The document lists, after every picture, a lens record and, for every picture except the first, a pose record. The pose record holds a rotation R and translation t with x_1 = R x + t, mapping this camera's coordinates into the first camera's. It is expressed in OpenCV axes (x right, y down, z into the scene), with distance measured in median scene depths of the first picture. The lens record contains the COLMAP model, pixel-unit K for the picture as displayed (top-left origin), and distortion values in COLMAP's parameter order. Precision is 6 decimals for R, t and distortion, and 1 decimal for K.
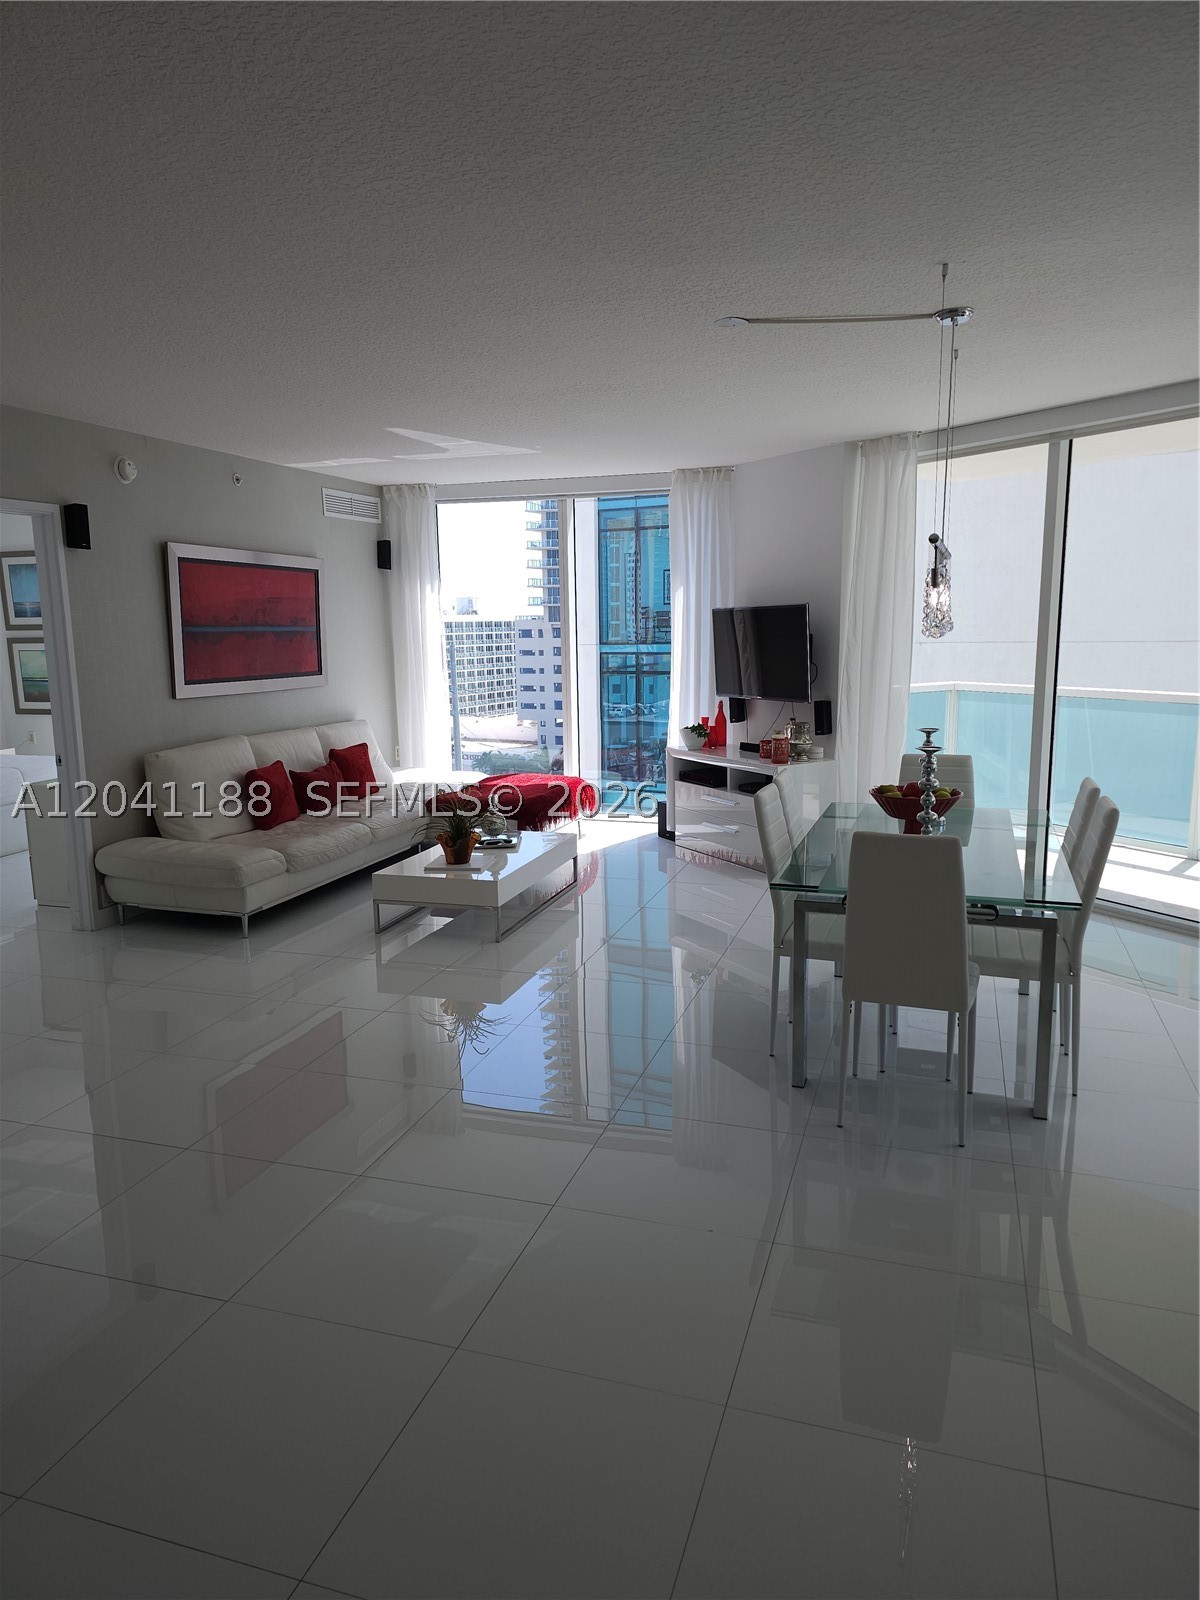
lens RADIAL K [[1077.4, 0, 600.0], [0, 1077.4, 800.0], [0, 0, 1]] dist [0.035773, 0.000168]
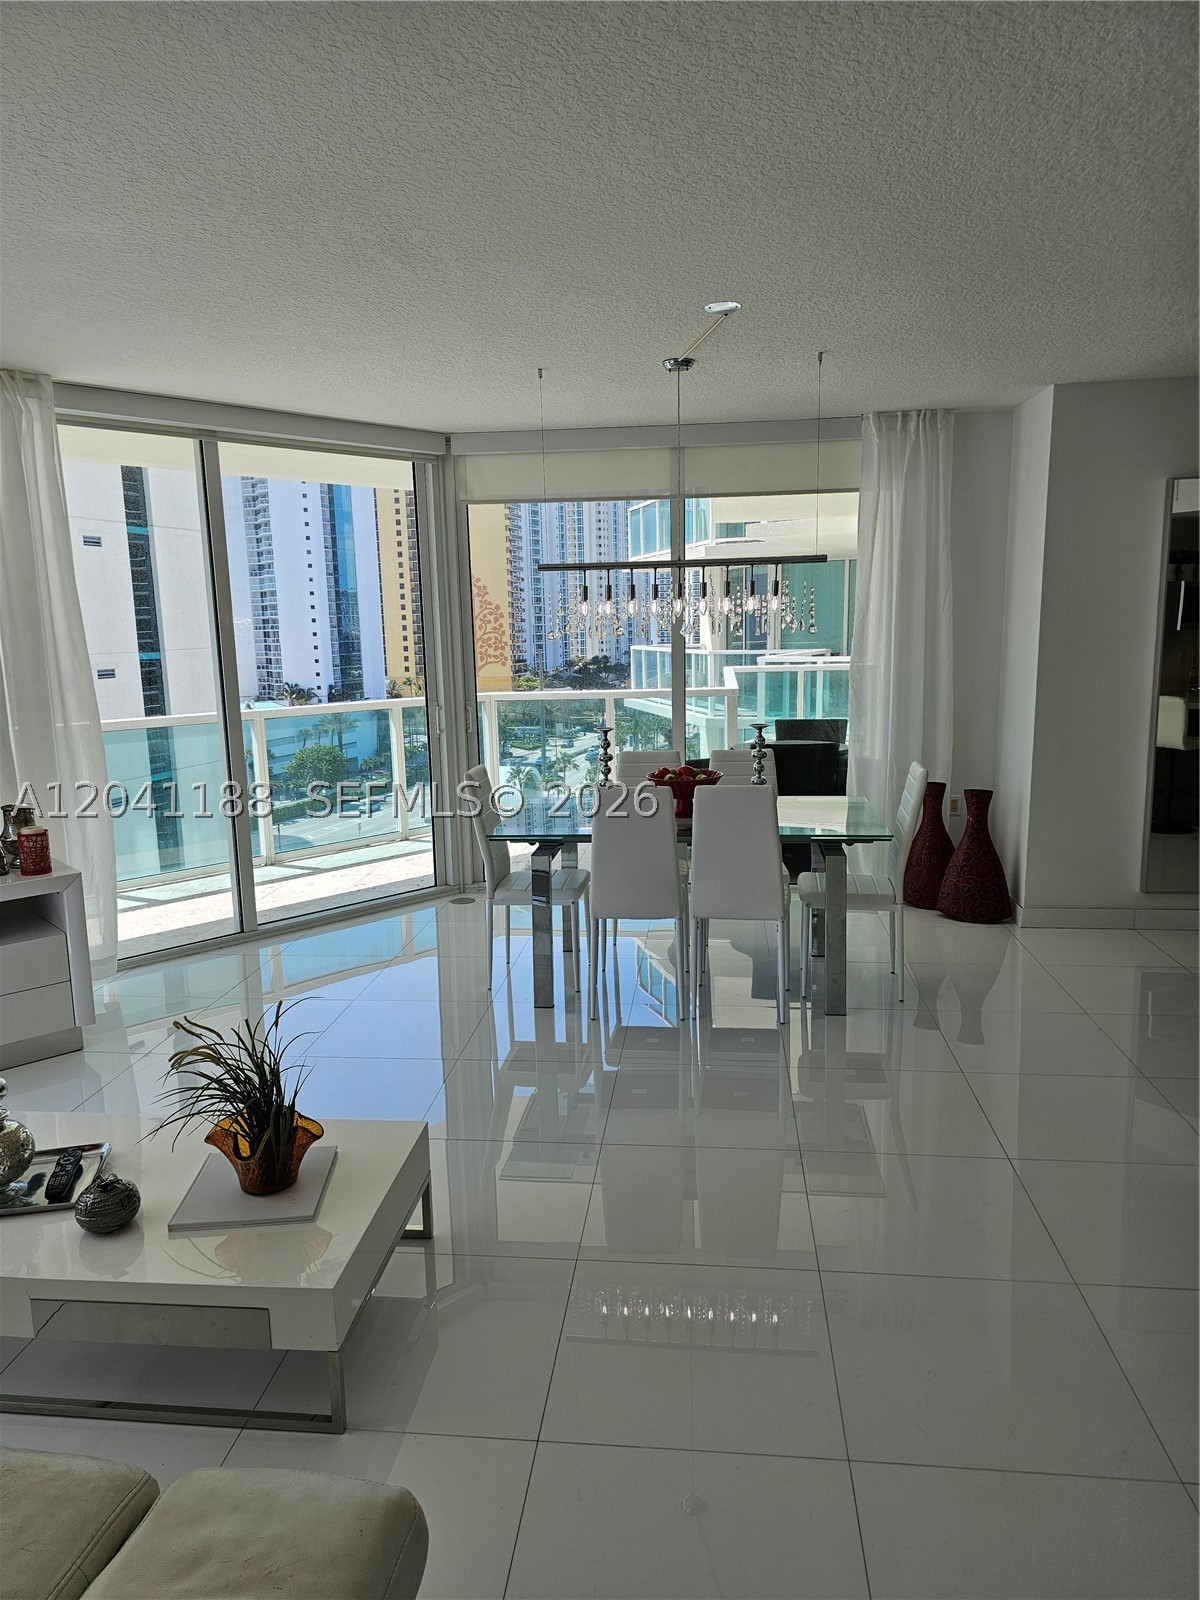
lens RADIAL K [[1077.4, 0, 600.0], [0, 1077.4, 800.0], [0, 0, 1]] dist [0.035773, 0.000168]
pose [[-0.211027, -0.155237, 0.965075, -0.533356], [0.183310, 0.963507, 0.195068, -0.165877], [-0.960138, 0.218072, -0.174869, 0.920487]]
